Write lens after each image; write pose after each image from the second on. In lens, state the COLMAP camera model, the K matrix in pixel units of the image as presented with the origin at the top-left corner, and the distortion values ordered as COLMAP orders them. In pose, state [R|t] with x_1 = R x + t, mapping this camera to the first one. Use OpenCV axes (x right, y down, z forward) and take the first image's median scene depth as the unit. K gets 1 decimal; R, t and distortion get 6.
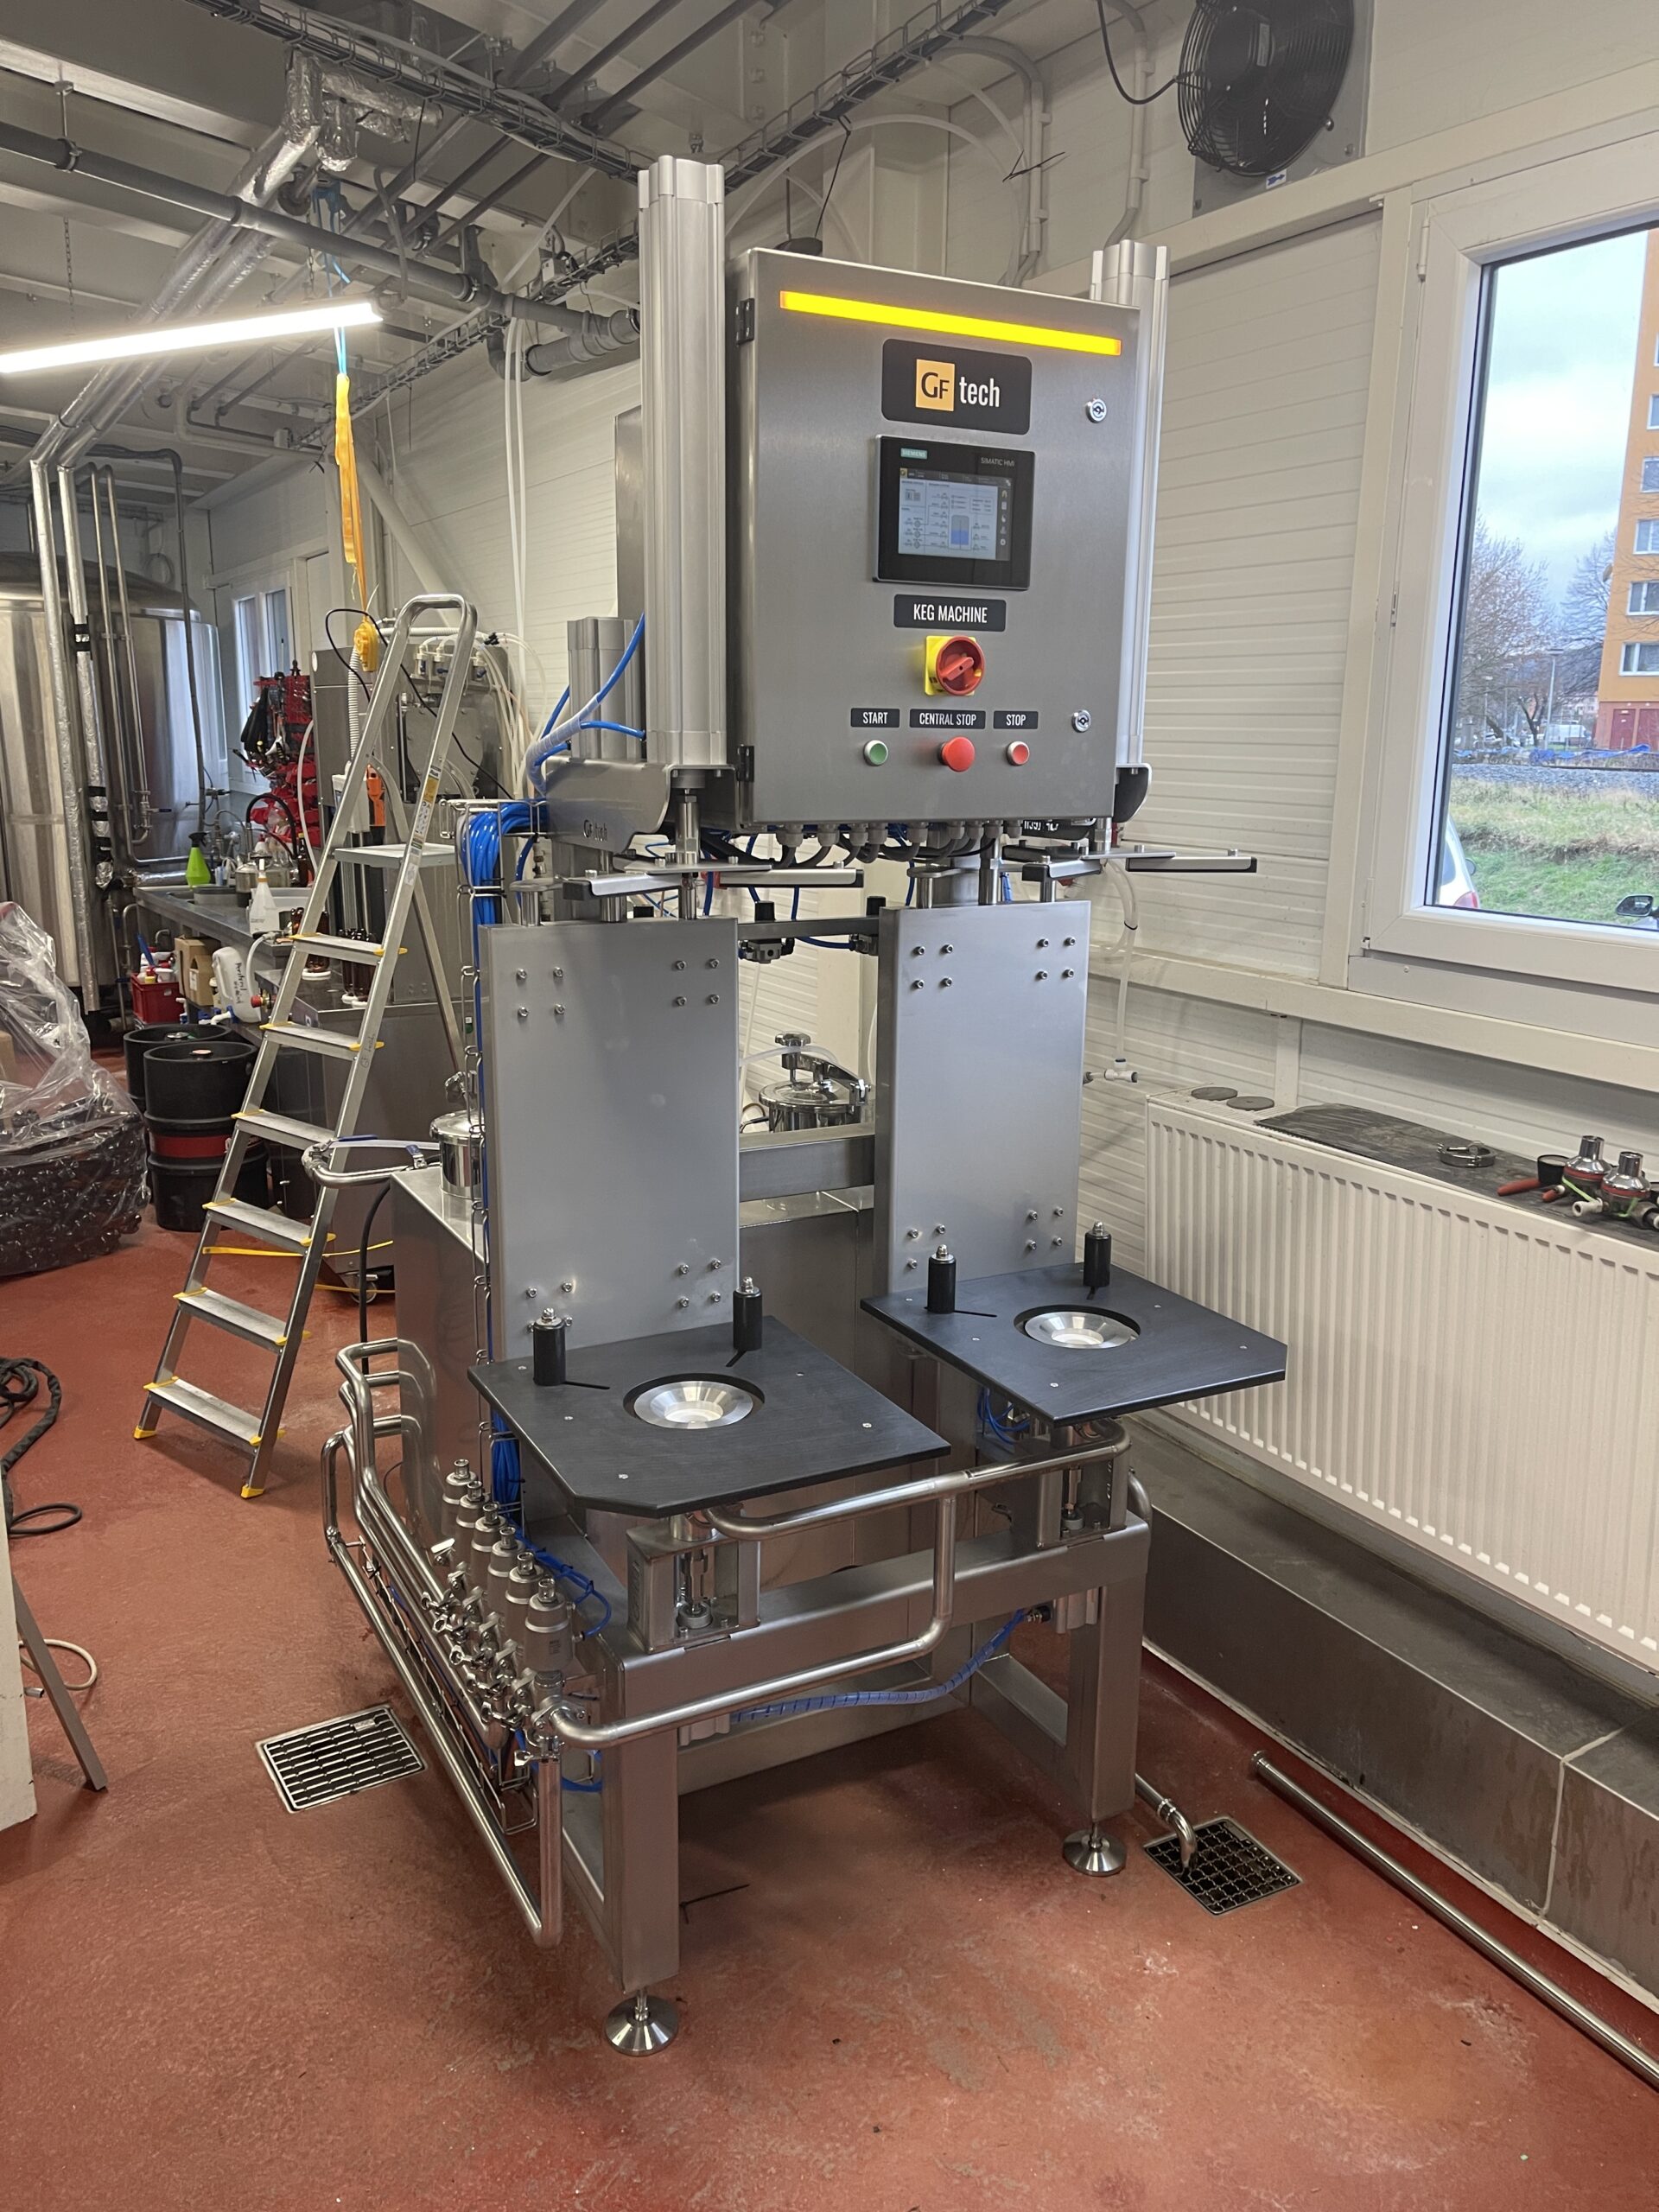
lens RADIAL K [[1655.1, 0, 828.7], [0, 1655.1, 1091.2], [0, 0, 1]] dist [0.008737, 0.009500]
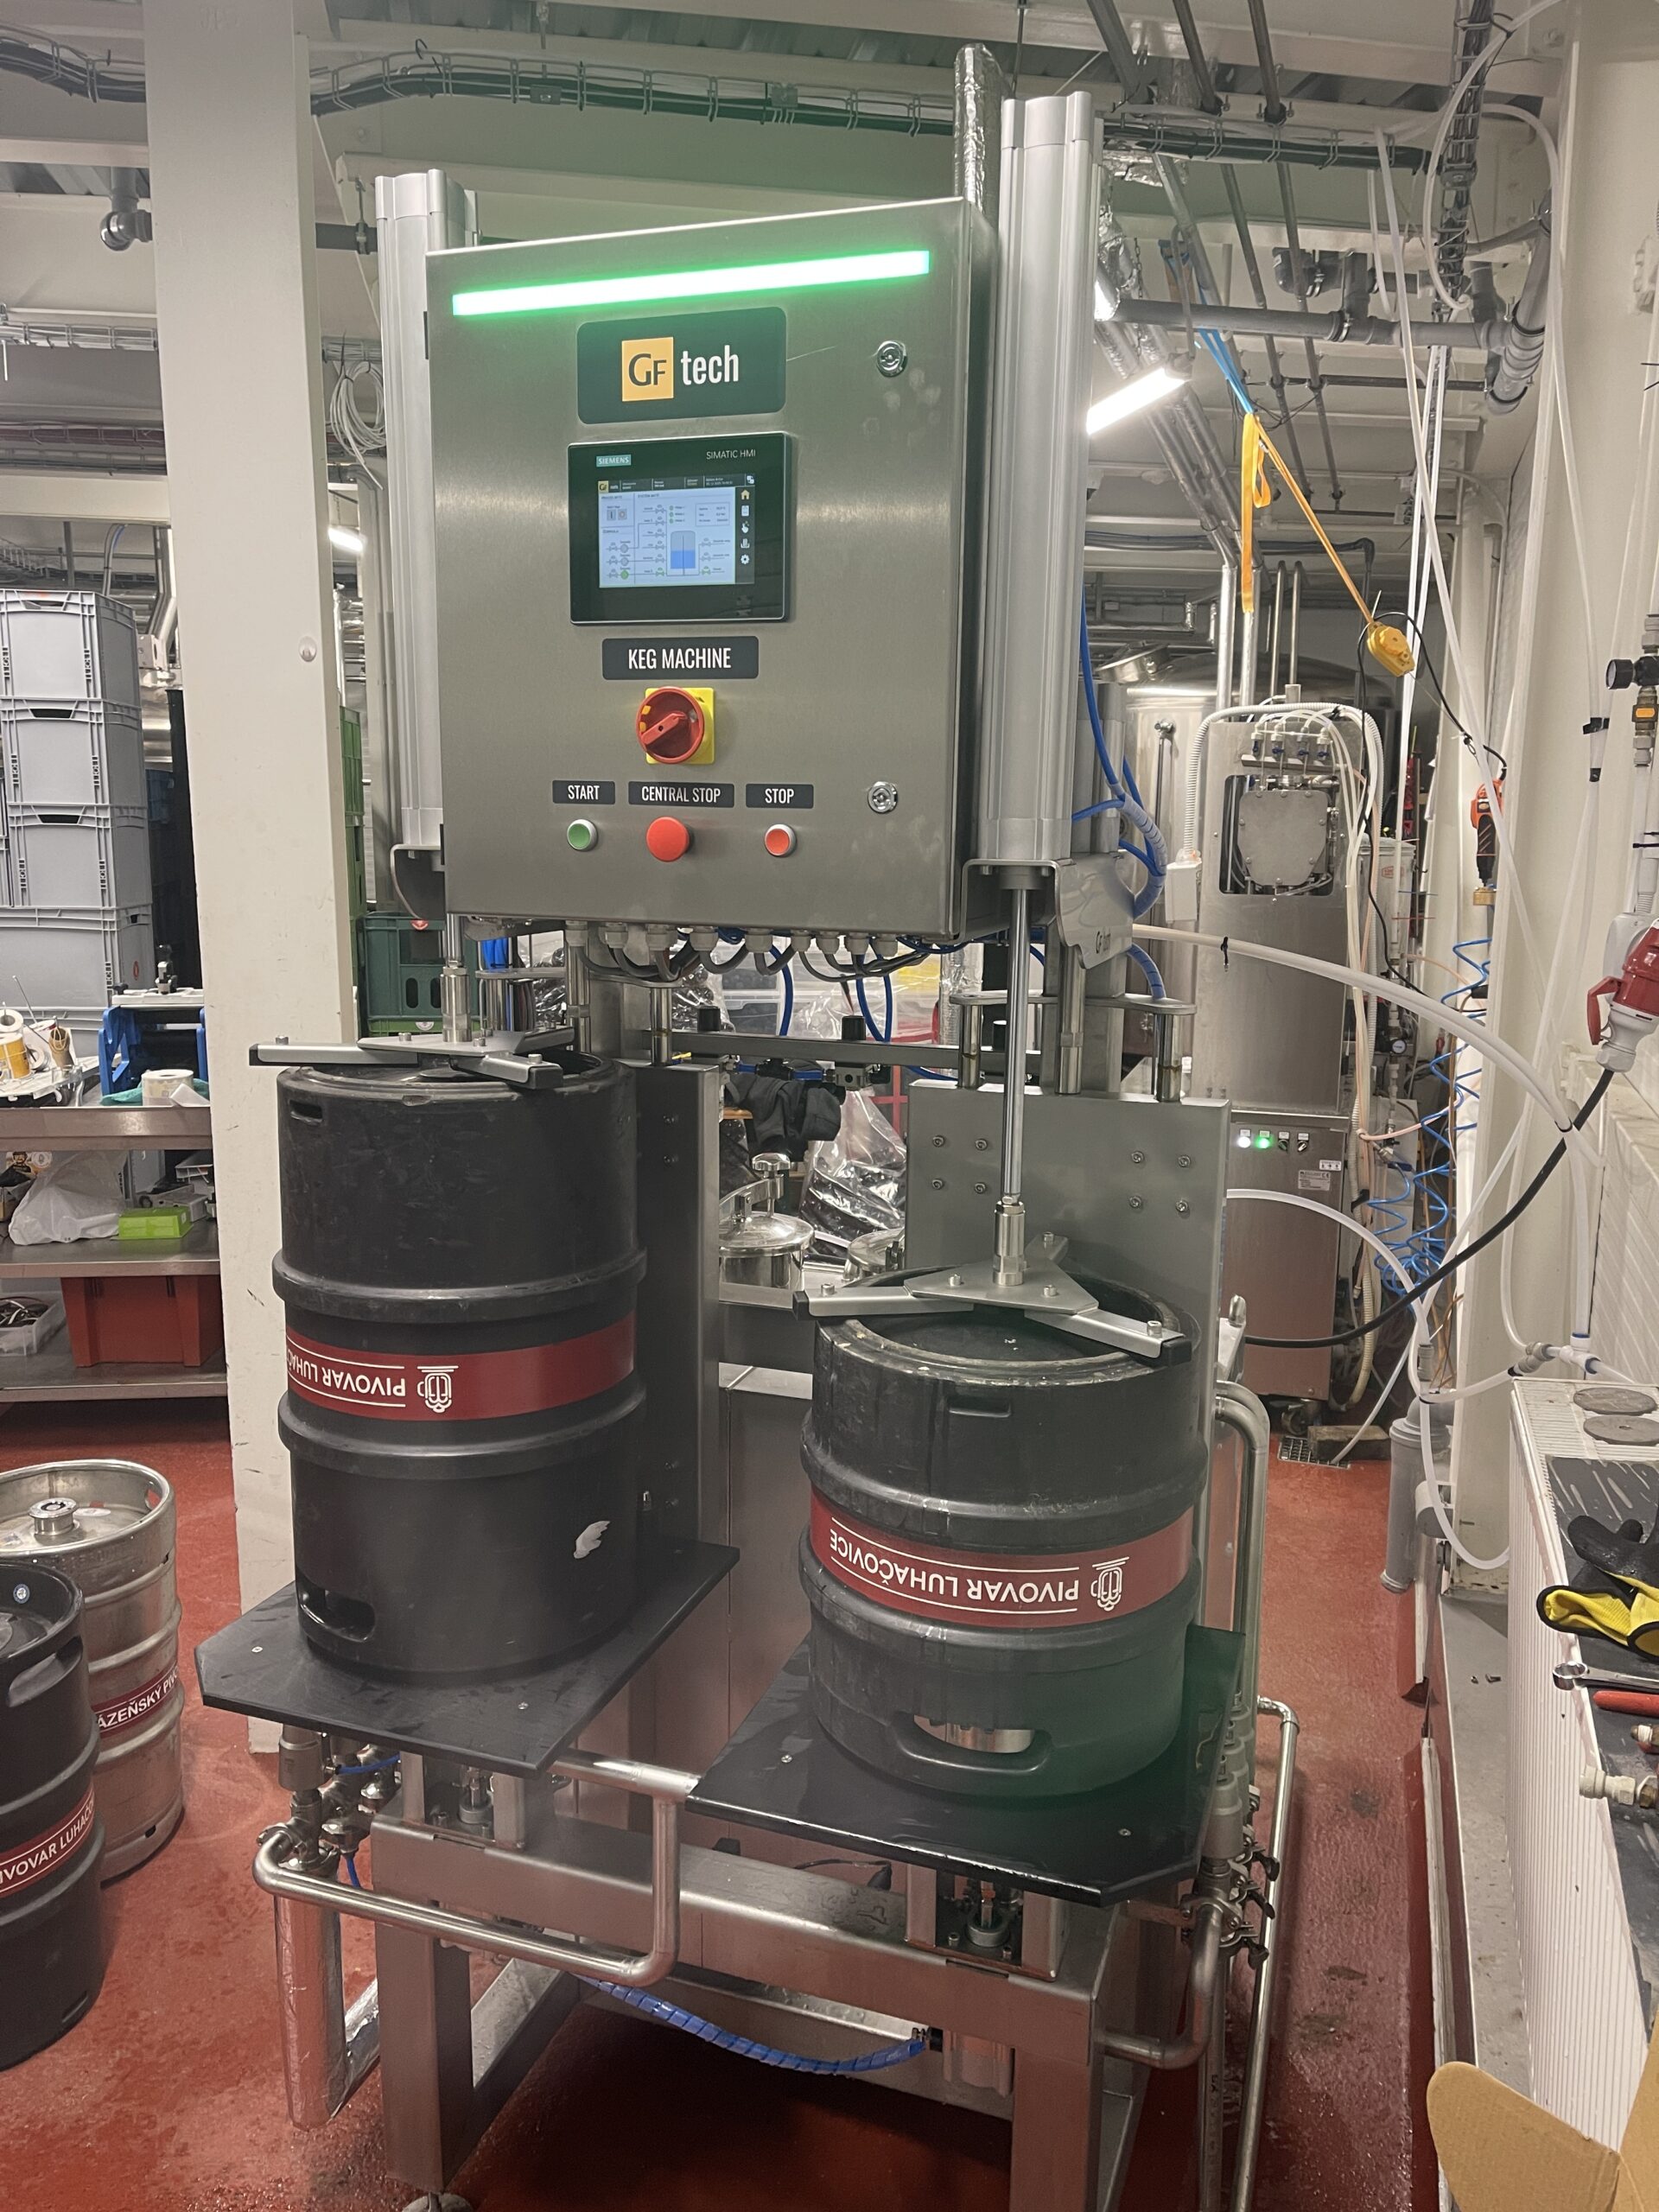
lens RADIAL K [[1693.8, 0, 829.5], [0, 1693.8, 1106.0], [0, 0, 1]] dist [0.012357, -0.005621]
pose [[0.674288, 0.132285, -0.726524, 0.551141], [-0.165787, 0.985828, 0.025632, -0.088045], [0.719619, 0.103164, 0.686663, 0.405871]]
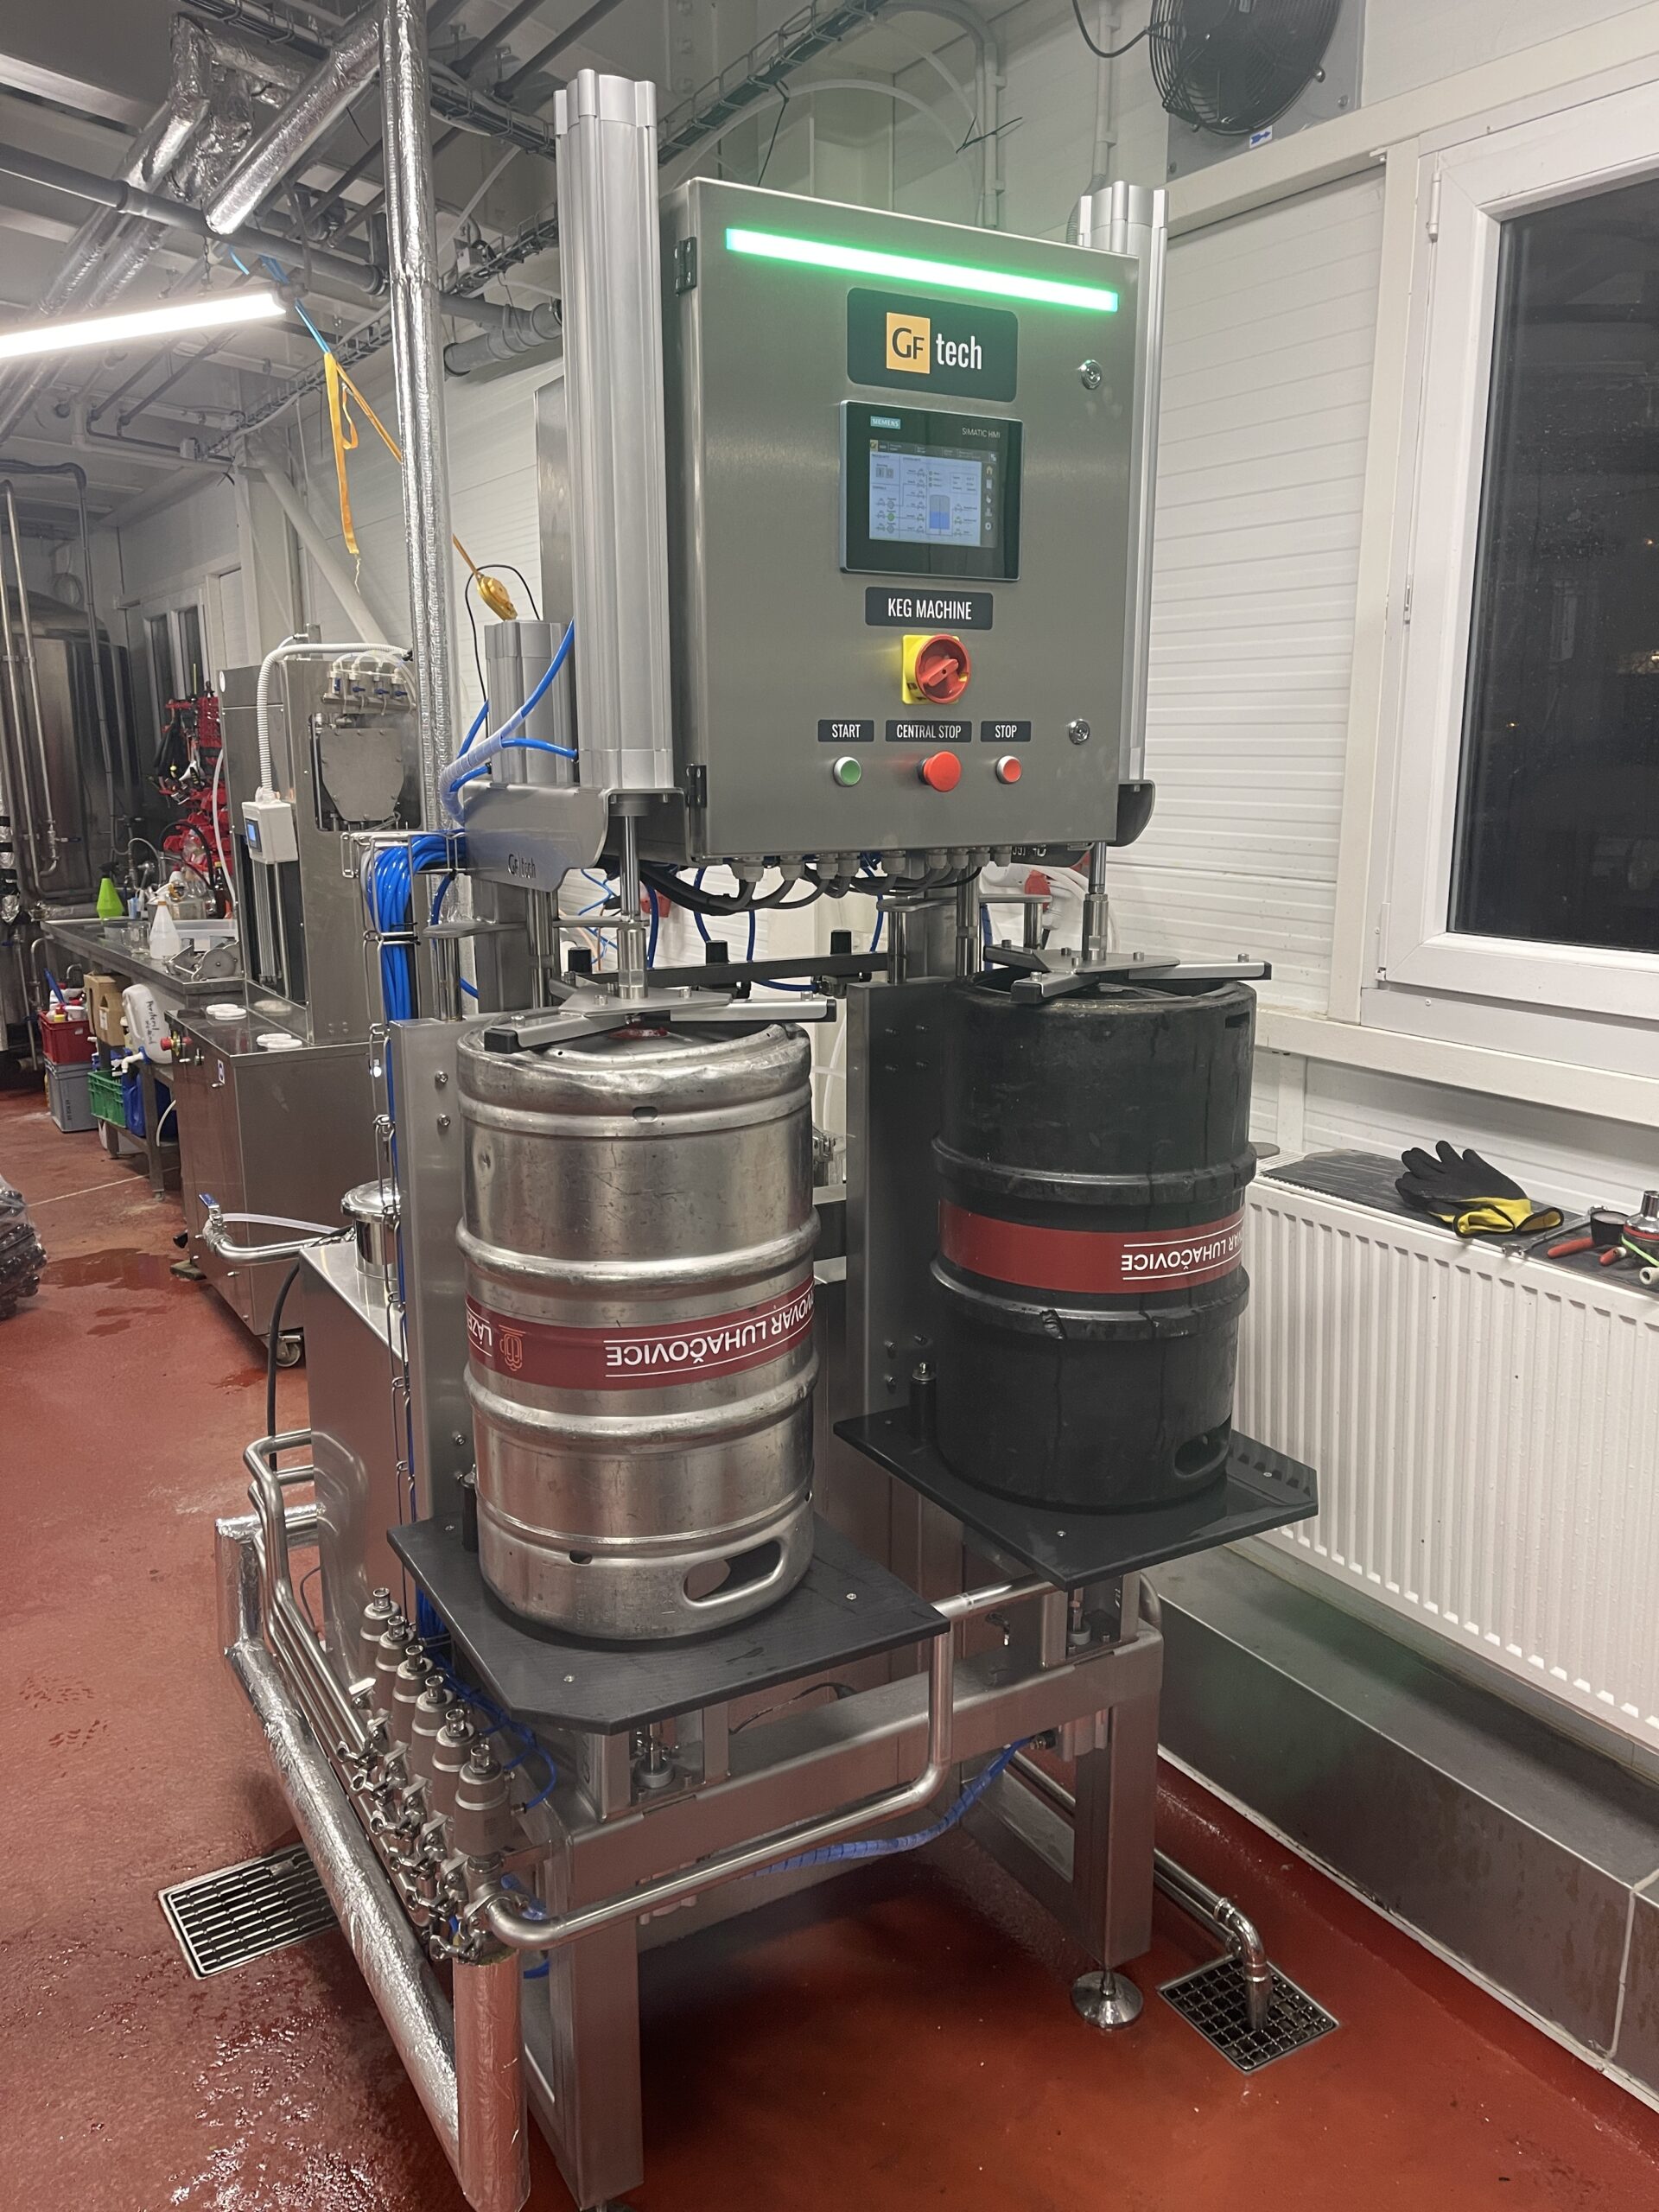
lens RADIAL K [[1693.8, 0, 829.5], [0, 1693.8, 1106.0], [0, 0, 1]] dist [0.012357, -0.005621]
pose [[0.999243, -0.019864, 0.033455, -0.010270], [0.020064, 0.999783, -0.005649, -0.019758], [-0.033336, 0.006316, 0.999424, 0.092704]]
